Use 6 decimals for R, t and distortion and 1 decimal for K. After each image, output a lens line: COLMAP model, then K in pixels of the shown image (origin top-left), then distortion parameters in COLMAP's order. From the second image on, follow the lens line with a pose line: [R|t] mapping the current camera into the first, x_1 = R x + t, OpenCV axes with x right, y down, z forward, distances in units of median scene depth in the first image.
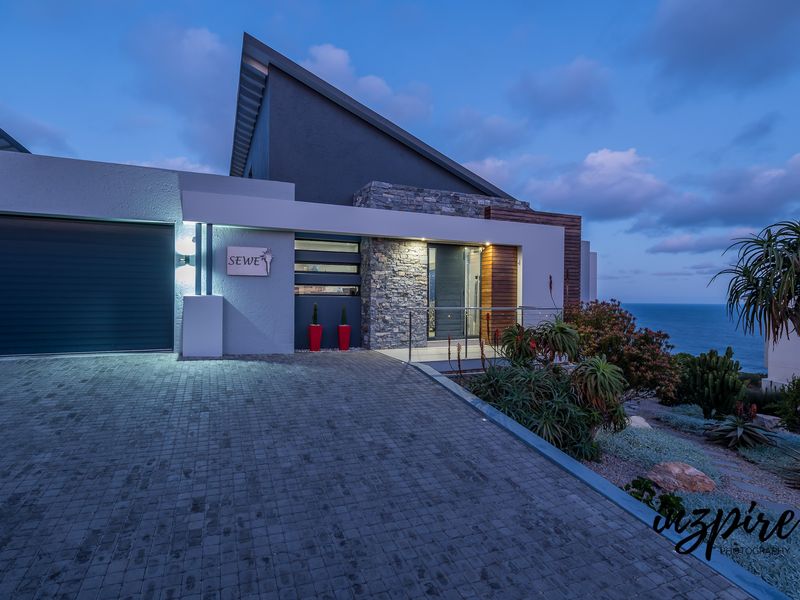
lens RADIAL K [[396.8, 0, 392.3], [0, 396.8, 301.2], [0, 0, 1]] dist [-0.004698, 0.000001]
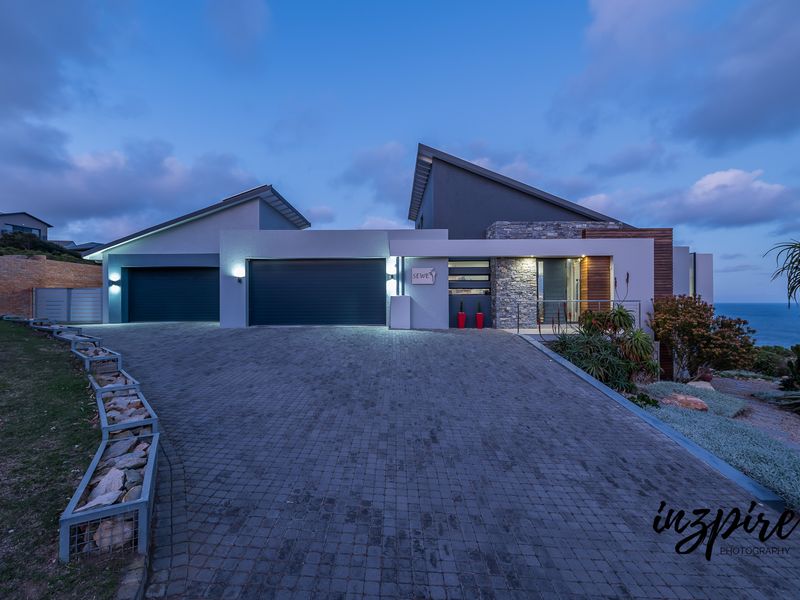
lens RADIAL K [[353.1, 0, 404.4], [0, 353.1, 301.8], [0, 0, 1]] dist [0.003257, -0.001658]
pose [[0.926304, -0.013344, -0.376540, 0.132265], [0.009662, 0.999885, -0.011666, 0.027718], [0.376652, 0.007168, 0.926327, -0.425872]]
